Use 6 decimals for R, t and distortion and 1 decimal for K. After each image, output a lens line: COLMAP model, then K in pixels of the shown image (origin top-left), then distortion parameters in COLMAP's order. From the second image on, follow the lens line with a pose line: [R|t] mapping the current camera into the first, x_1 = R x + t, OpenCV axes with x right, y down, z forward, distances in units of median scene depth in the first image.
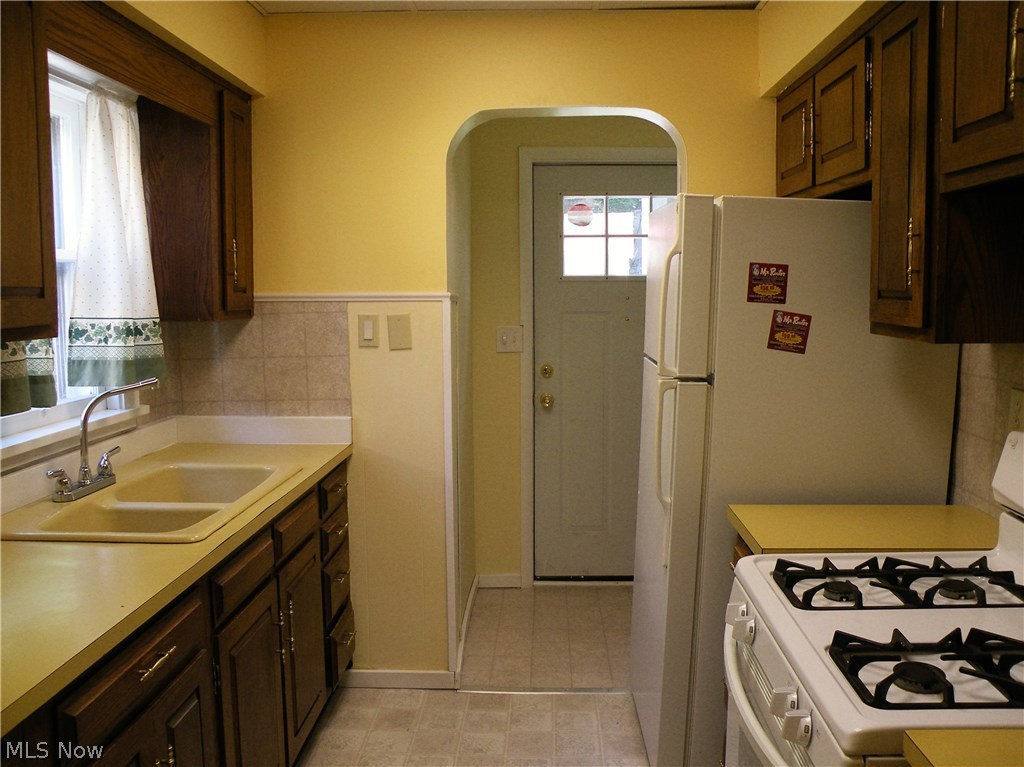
lens RADIAL K [[875.0, 0, 512.0], [0, 875.0, 383.5], [0, 0, 1]] dist [-0.168427, 0.188655]
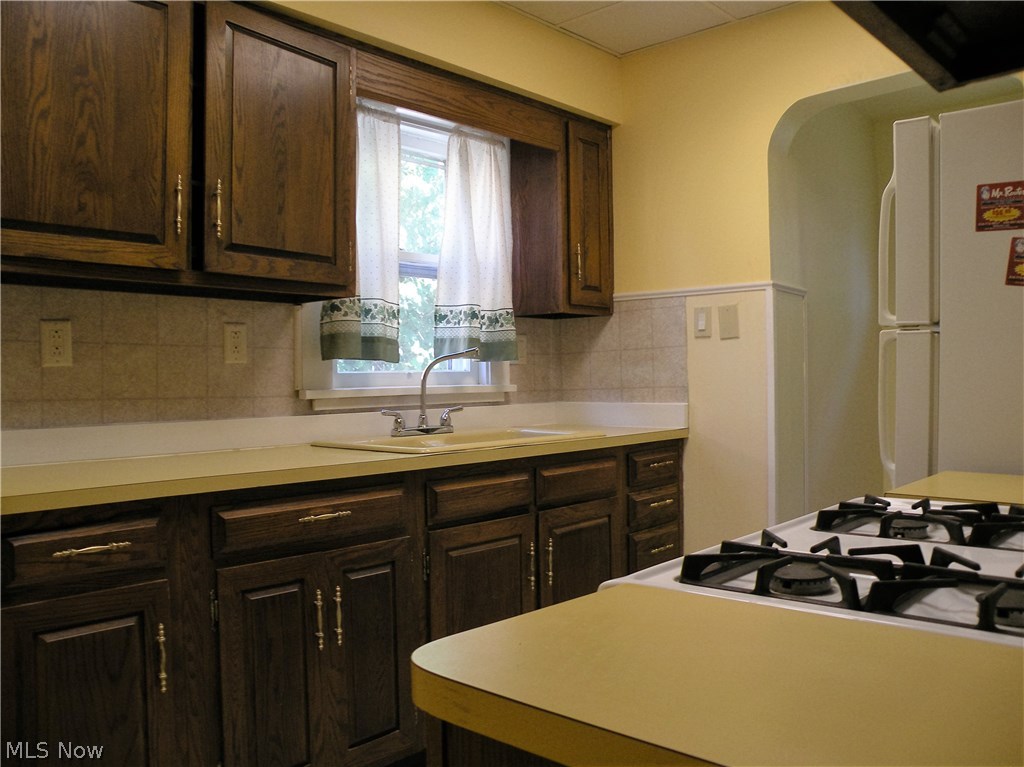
lens RADIAL K [[822.1, 0, 512.0], [0, 822.1, 383.5], [0, 0, 1]] dist [-0.171161, 0.148567]
pose [[0.768742, 0.001709, -0.639557, 0.296588], [-0.054065, 0.996591, -0.062323, 0.090217], [0.637270, 0.082488, 0.766213, 0.093815]]
